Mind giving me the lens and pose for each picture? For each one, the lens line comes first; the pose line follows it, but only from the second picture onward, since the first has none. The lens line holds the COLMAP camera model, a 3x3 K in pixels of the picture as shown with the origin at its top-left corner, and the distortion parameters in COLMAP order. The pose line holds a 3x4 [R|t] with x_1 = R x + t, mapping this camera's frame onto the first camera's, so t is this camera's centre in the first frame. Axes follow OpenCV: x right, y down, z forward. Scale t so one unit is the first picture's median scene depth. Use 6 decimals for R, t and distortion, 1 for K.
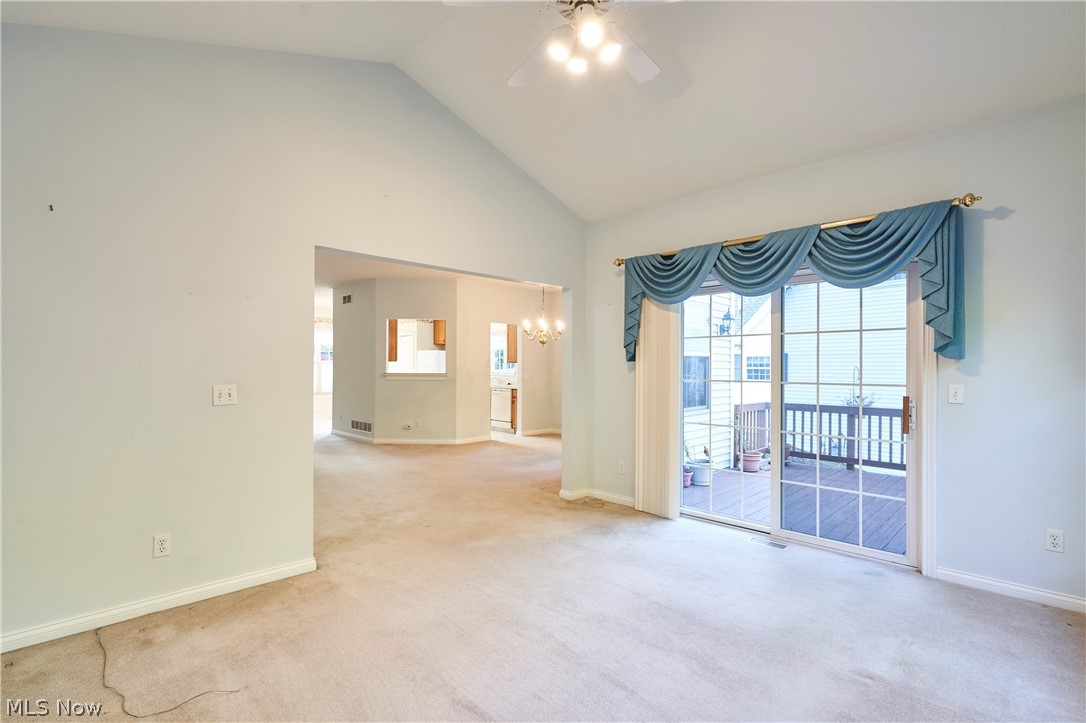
lens RADIAL K [[501.0, 0, 542.7], [0, 501.0, 364.9], [0, 0, 1]] dist [0.003174, 0.000425]
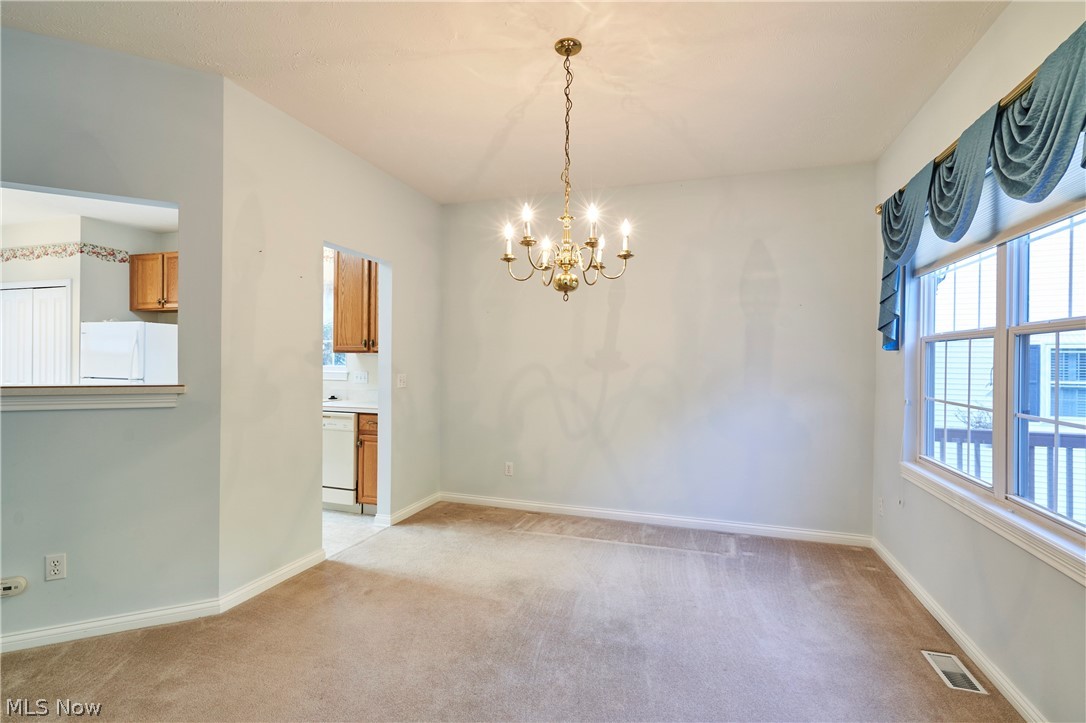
lens RADIAL K [[501.0, 0, 544.0], [0, 501.0, 360.9], [0, 0, 1]] dist [0.003174, 0.000425]
pose [[0.890022, 0.003674, 0.455903, -0.118727], [-0.006750, 0.999964, 0.005120, -0.000294], [-0.455868, -0.007634, 0.890015, 0.551599]]
